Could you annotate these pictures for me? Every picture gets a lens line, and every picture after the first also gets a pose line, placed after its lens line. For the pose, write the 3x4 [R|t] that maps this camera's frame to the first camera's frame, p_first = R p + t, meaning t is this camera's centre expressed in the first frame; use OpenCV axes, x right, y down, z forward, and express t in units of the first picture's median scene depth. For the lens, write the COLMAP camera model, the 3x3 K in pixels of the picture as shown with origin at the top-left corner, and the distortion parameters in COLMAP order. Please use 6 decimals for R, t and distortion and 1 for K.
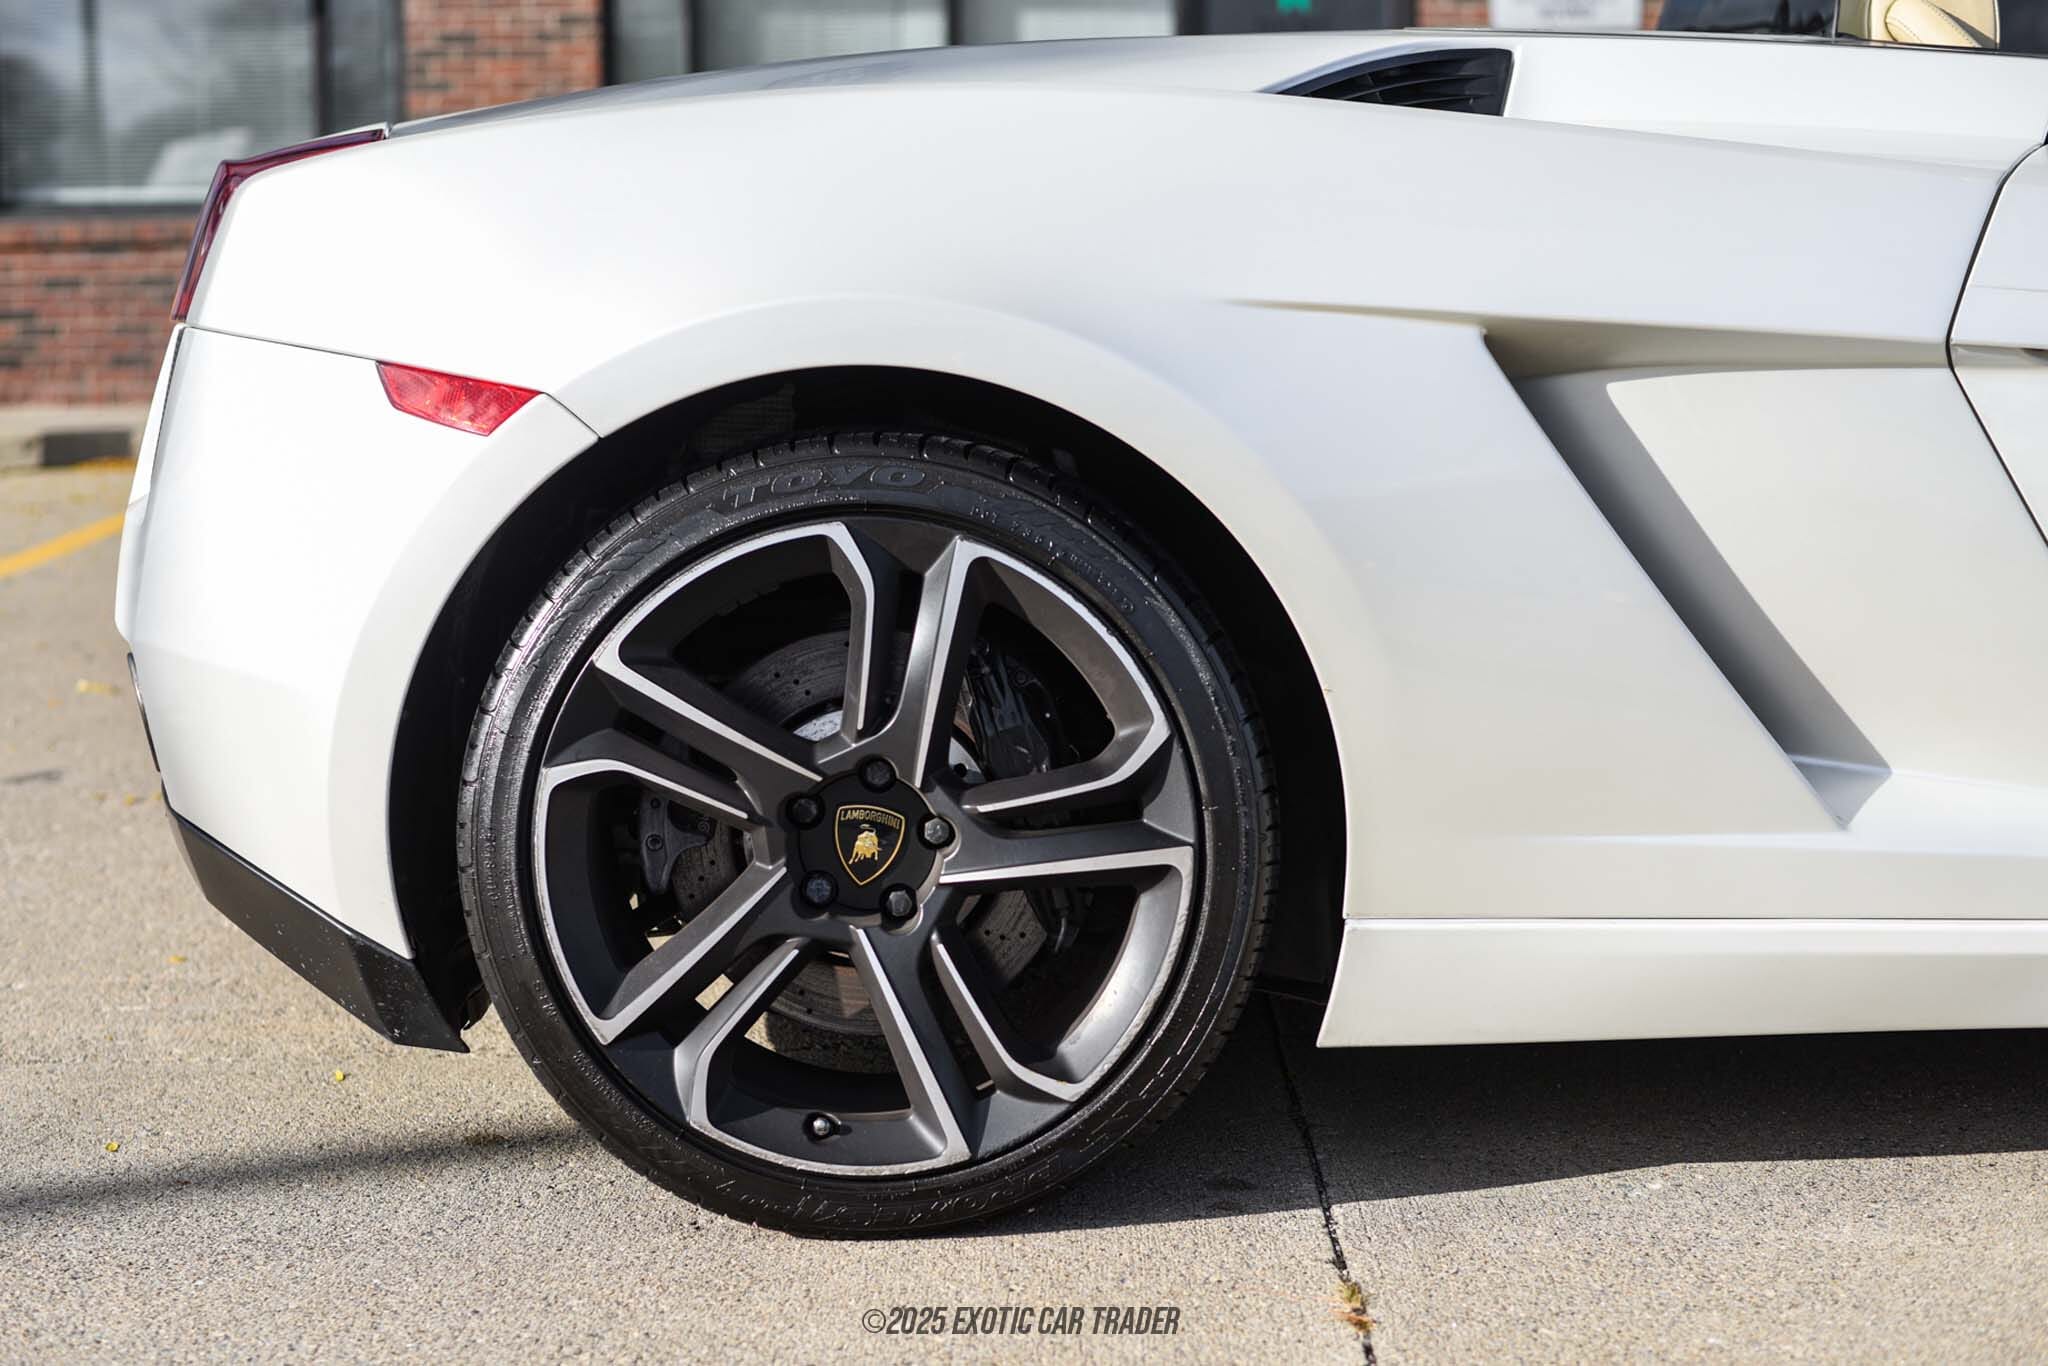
lens RADIAL K [[3254.7, 0, 1023.0], [0, 3254.7, 636.9], [0, 0, 1]] dist [-0.050783, -0.038739]
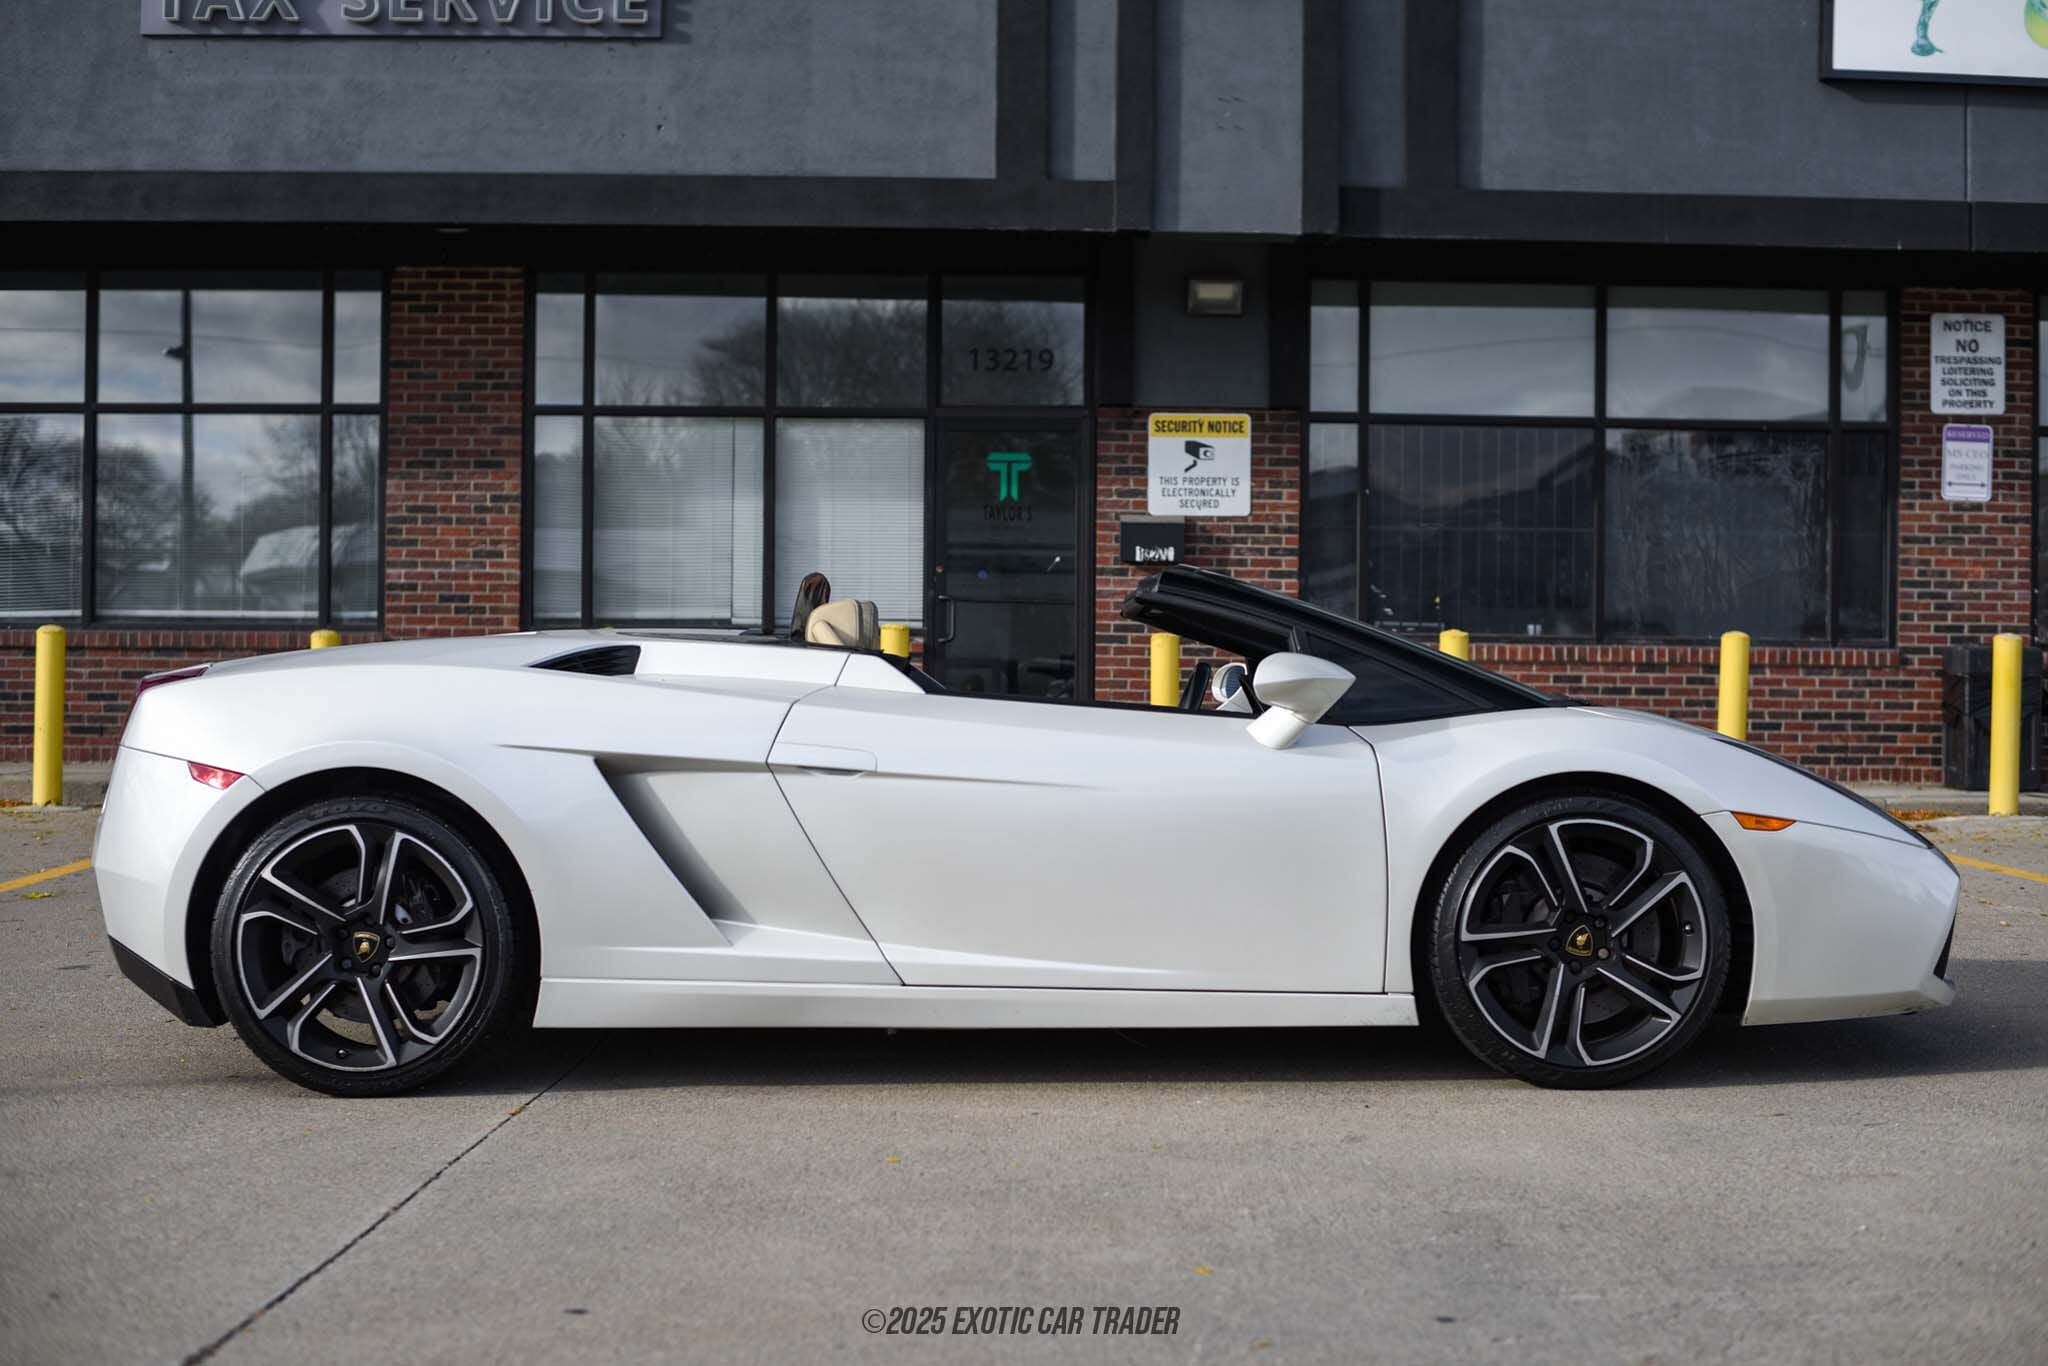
lens RADIAL K [[3138.0, 0, 1146.1], [0, 3138.0, 683.8], [0, 0, 1]] dist [-0.074682, 0.001056]
pose [[0.999776, 0.015734, 0.014150, 0.552018], [-0.014249, 0.994933, -0.099528, 0.095194], [-0.015644, 0.099304, 0.994934, -1.568793]]
